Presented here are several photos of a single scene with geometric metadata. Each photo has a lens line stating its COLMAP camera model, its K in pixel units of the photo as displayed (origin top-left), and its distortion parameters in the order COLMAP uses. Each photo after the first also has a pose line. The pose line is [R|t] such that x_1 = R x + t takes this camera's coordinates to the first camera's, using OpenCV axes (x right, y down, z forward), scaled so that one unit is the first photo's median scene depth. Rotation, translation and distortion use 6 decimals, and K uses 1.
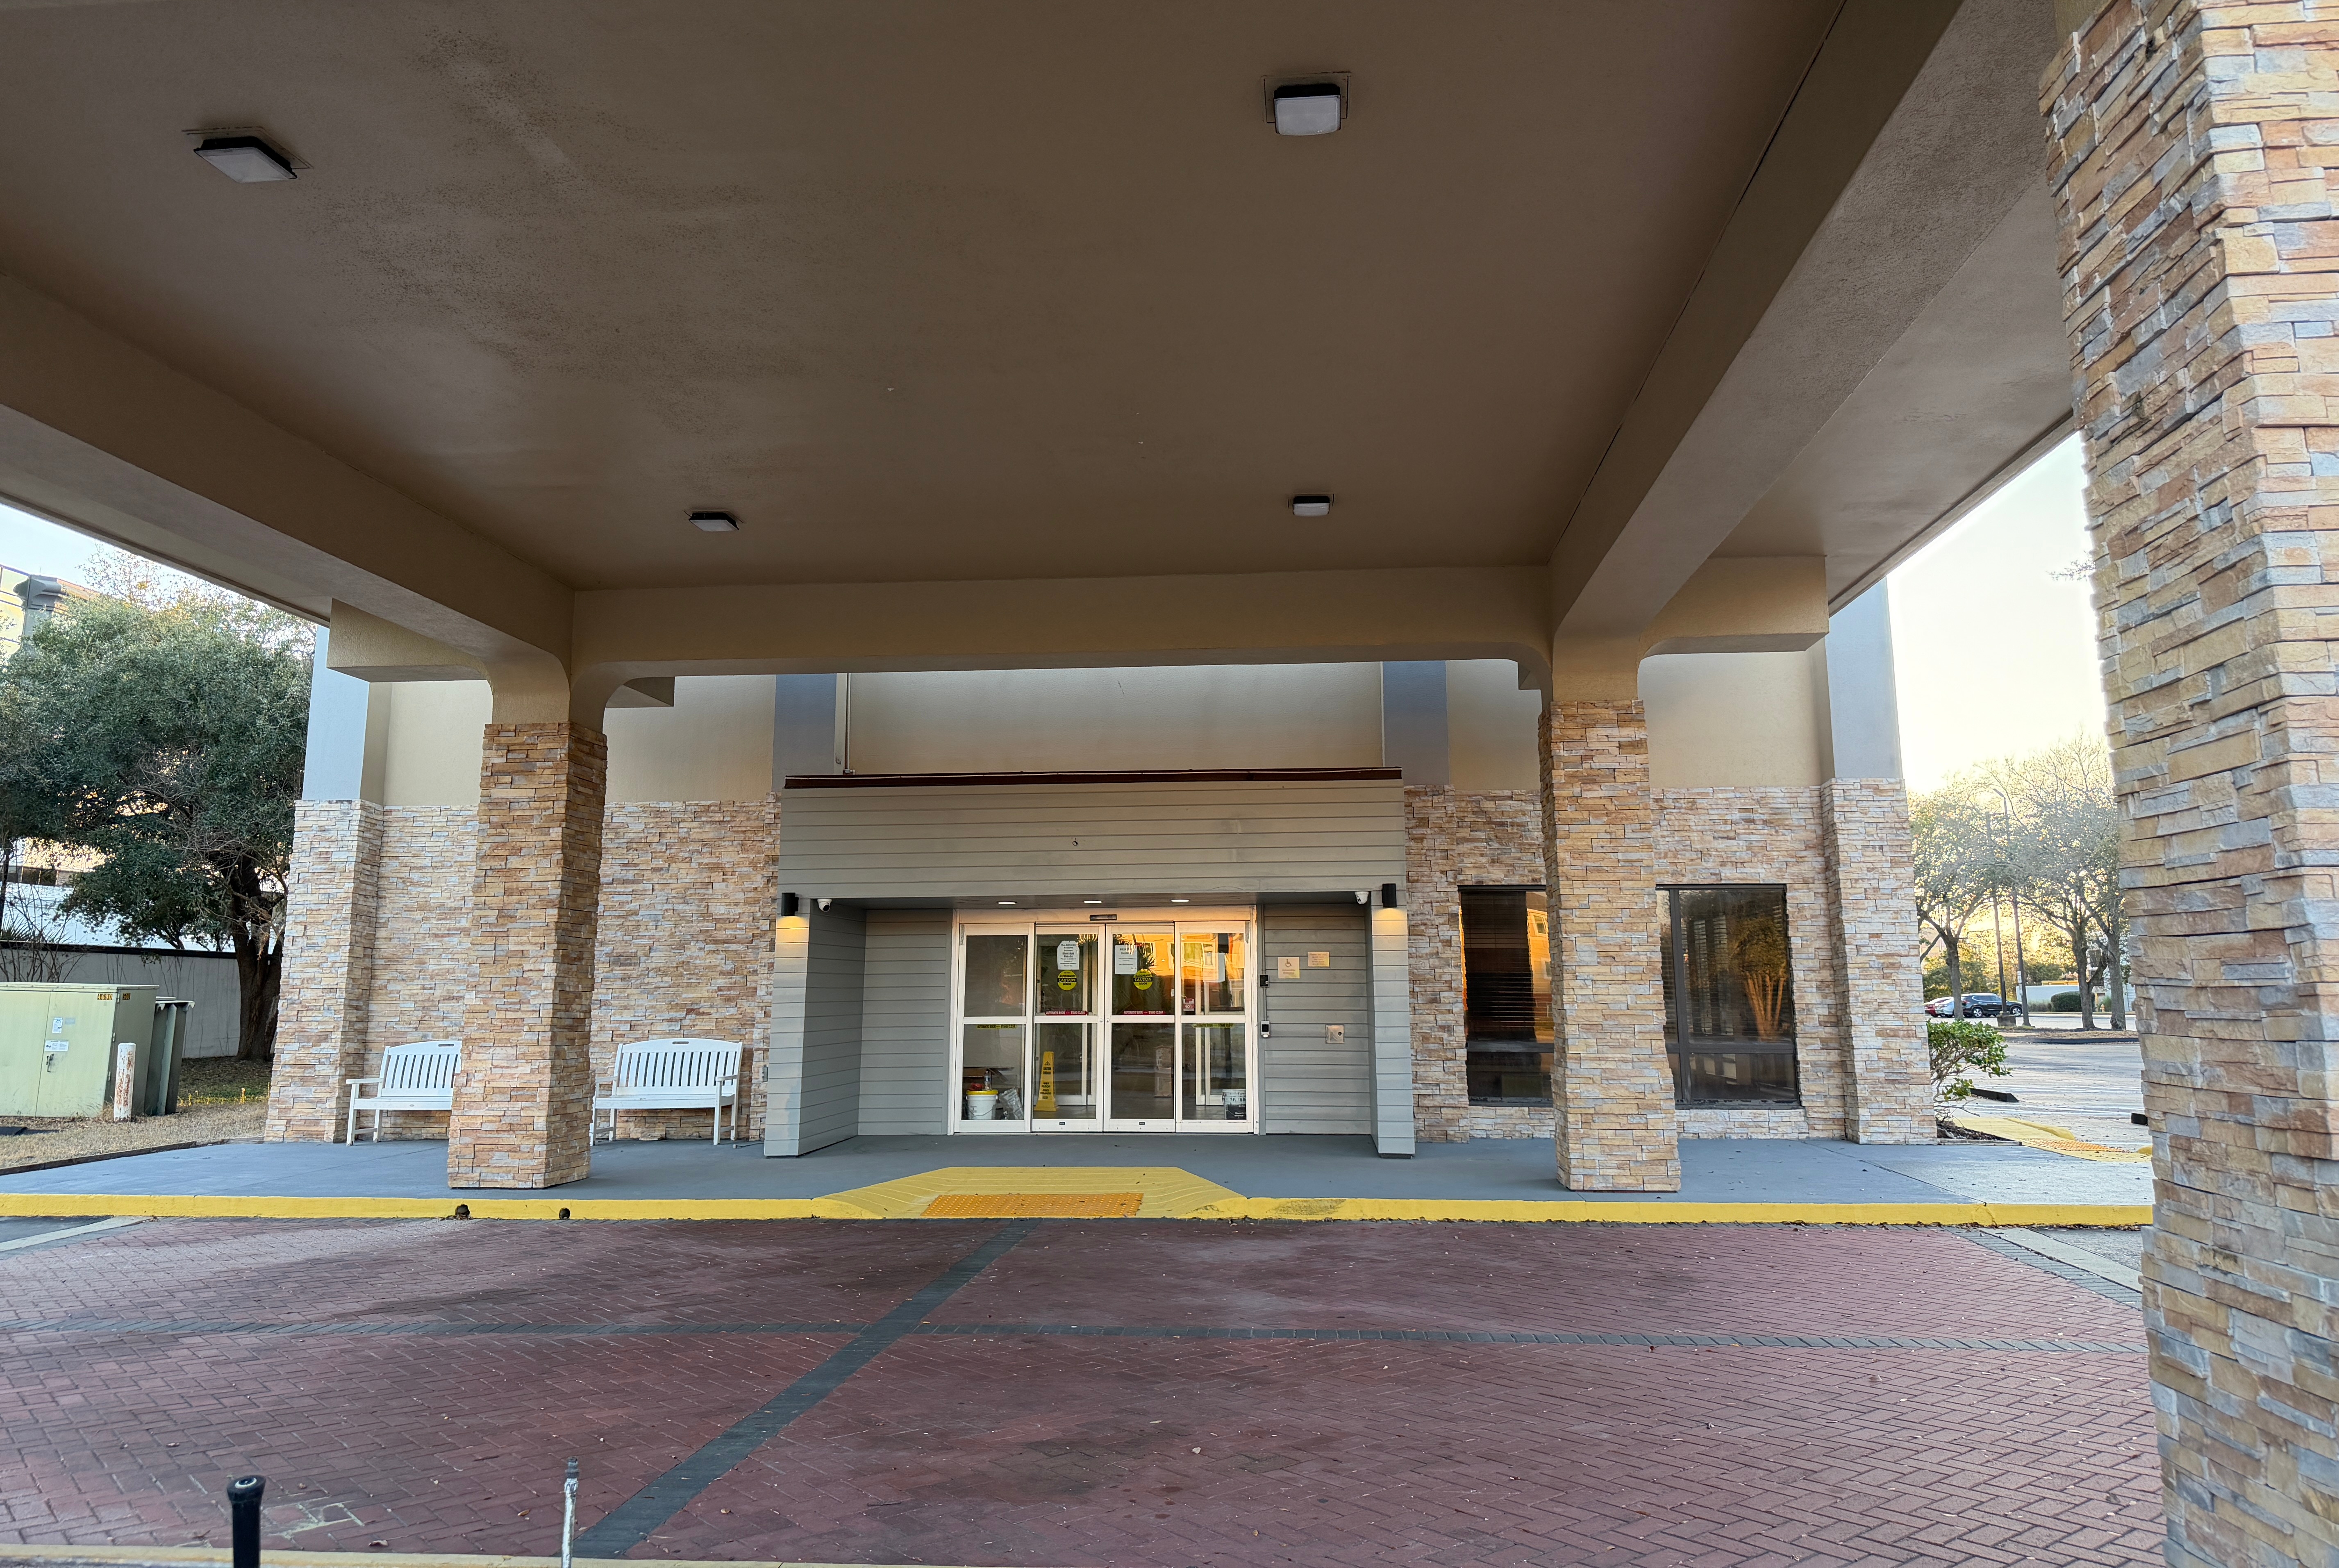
lens RADIAL K [[1596.6, 0, 1195.3], [0, 1596.6, 629.5], [0, 0, 1]] dist [0.153527, -0.324863]
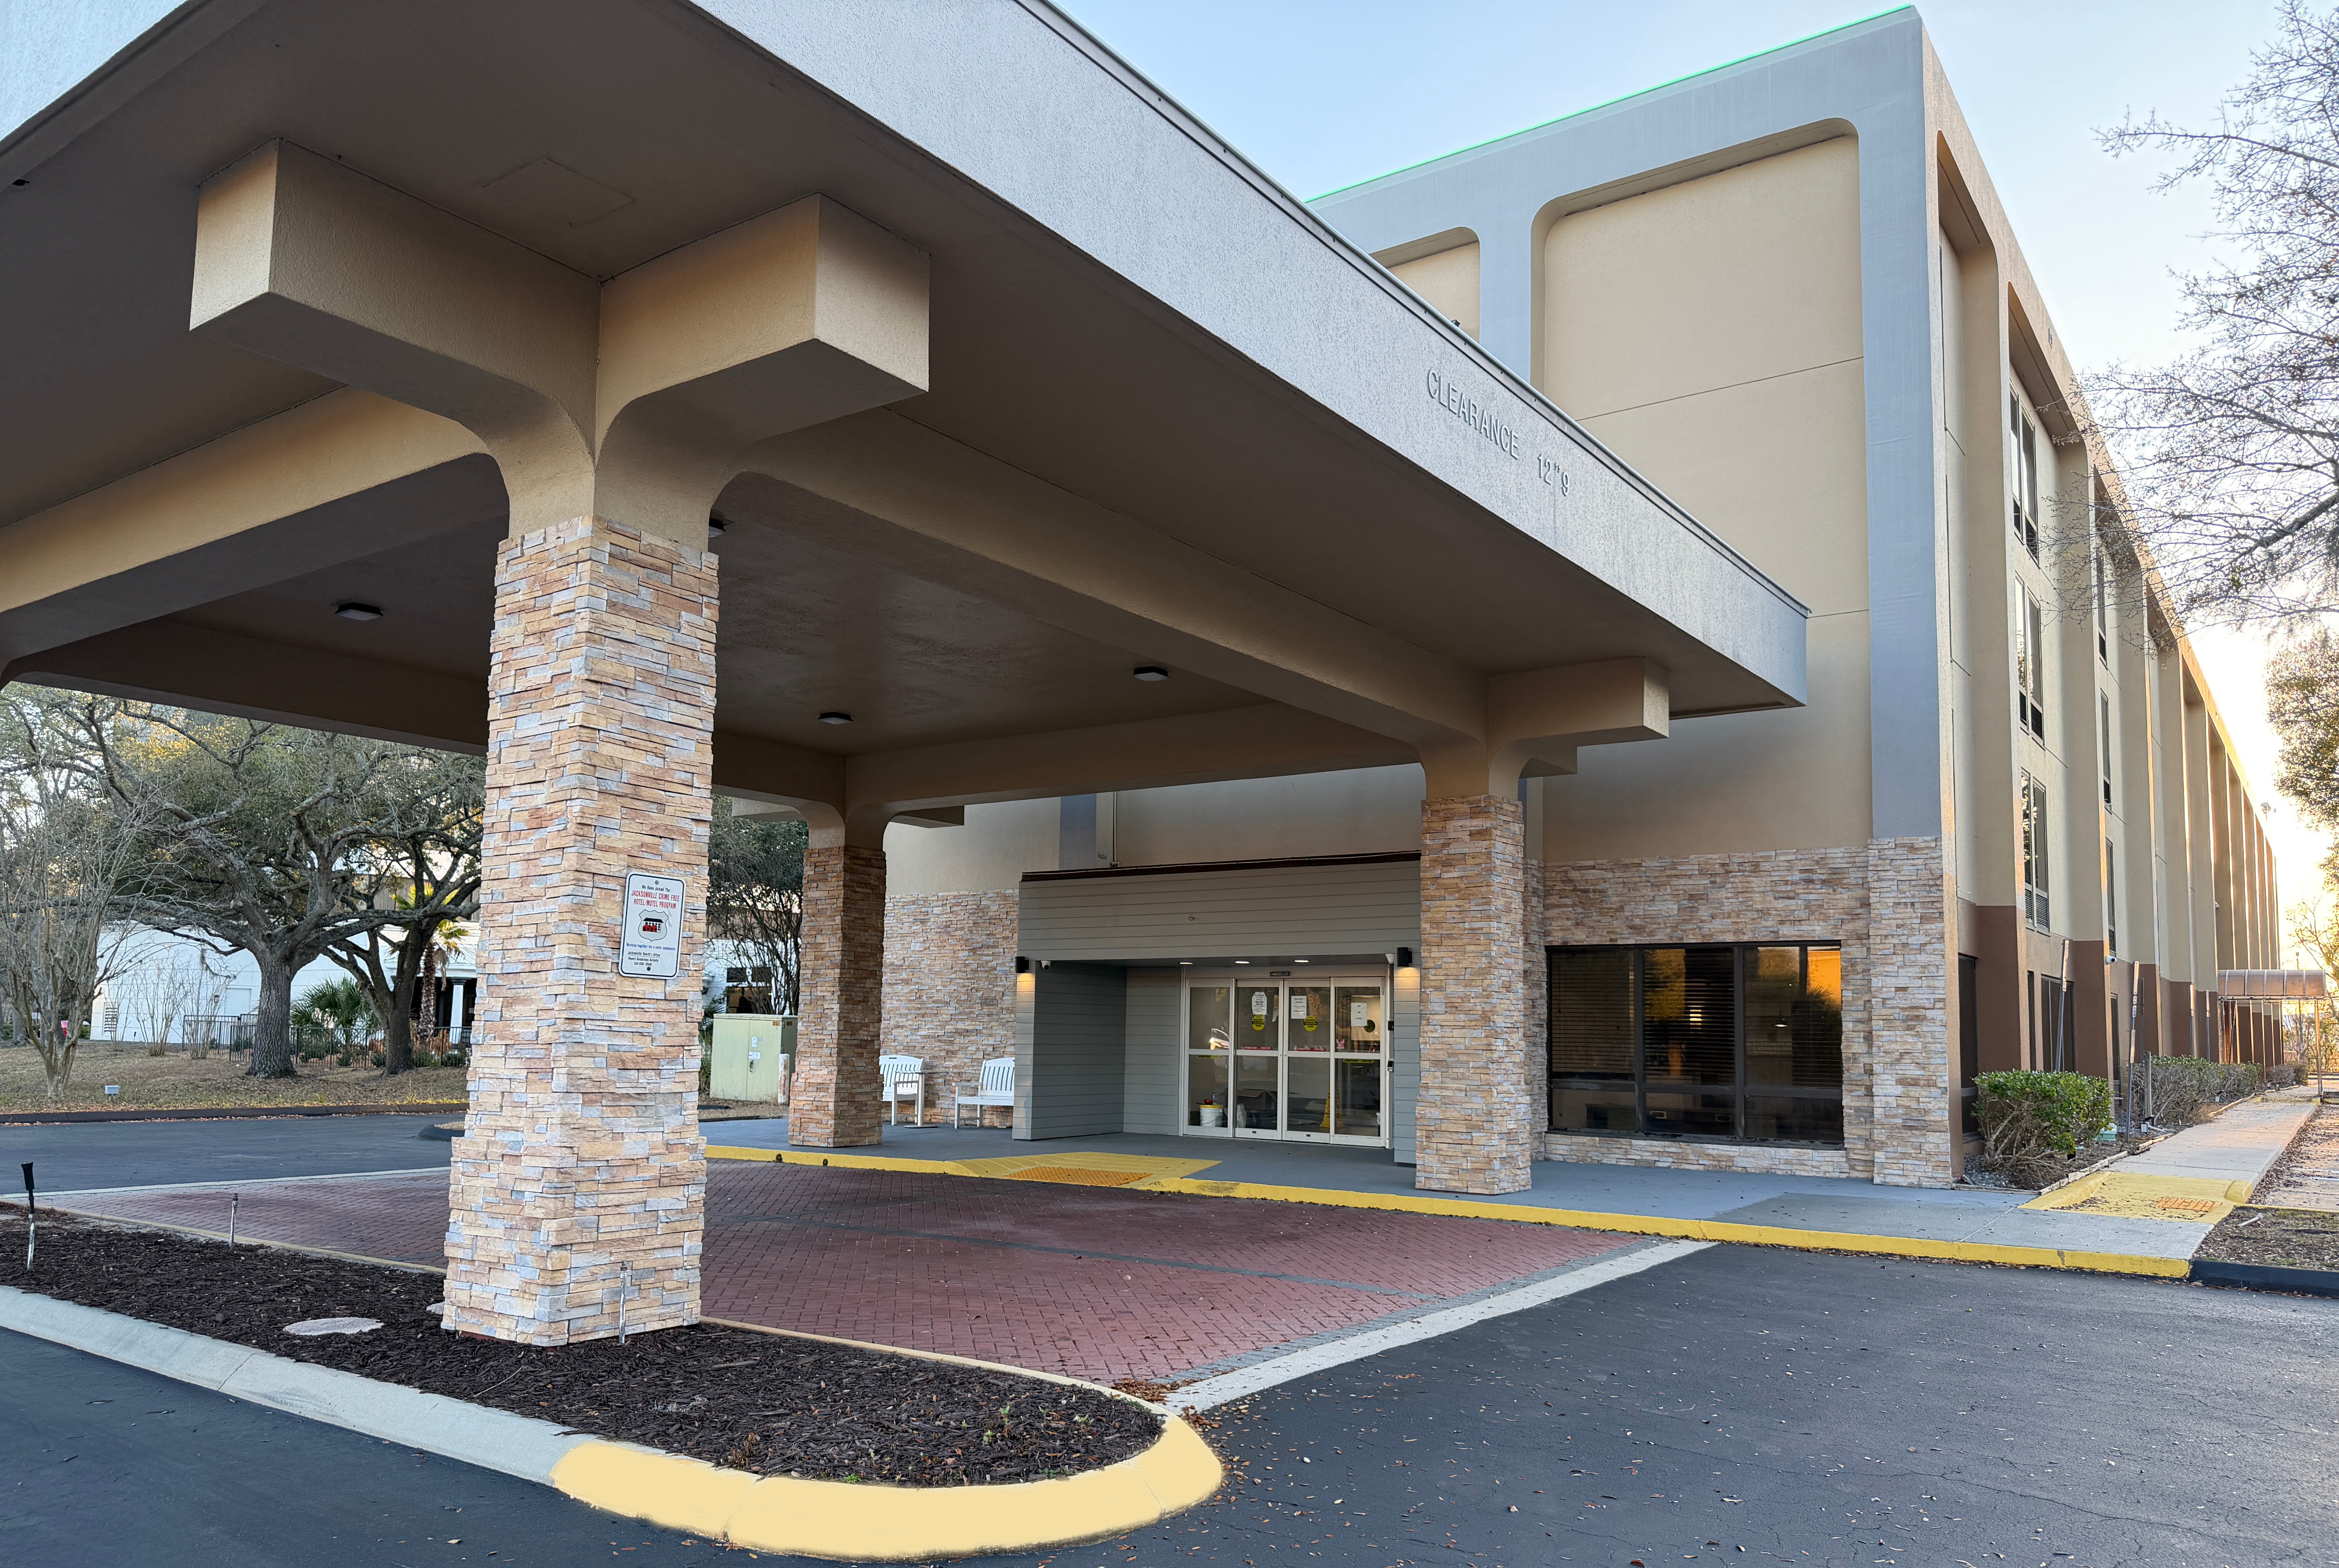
lens RADIAL K [[1622.9, 0, 1169.5], [0, 1622.9, 784.0], [0, 0, 1]] dist [0.069346, -0.109498]
pose [[0.858759, -0.060623, -0.508780, 0.557275], [0.095039, 0.994591, 0.041904, -0.029929], [0.503488, -0.084339, 0.859876, -0.123533]]
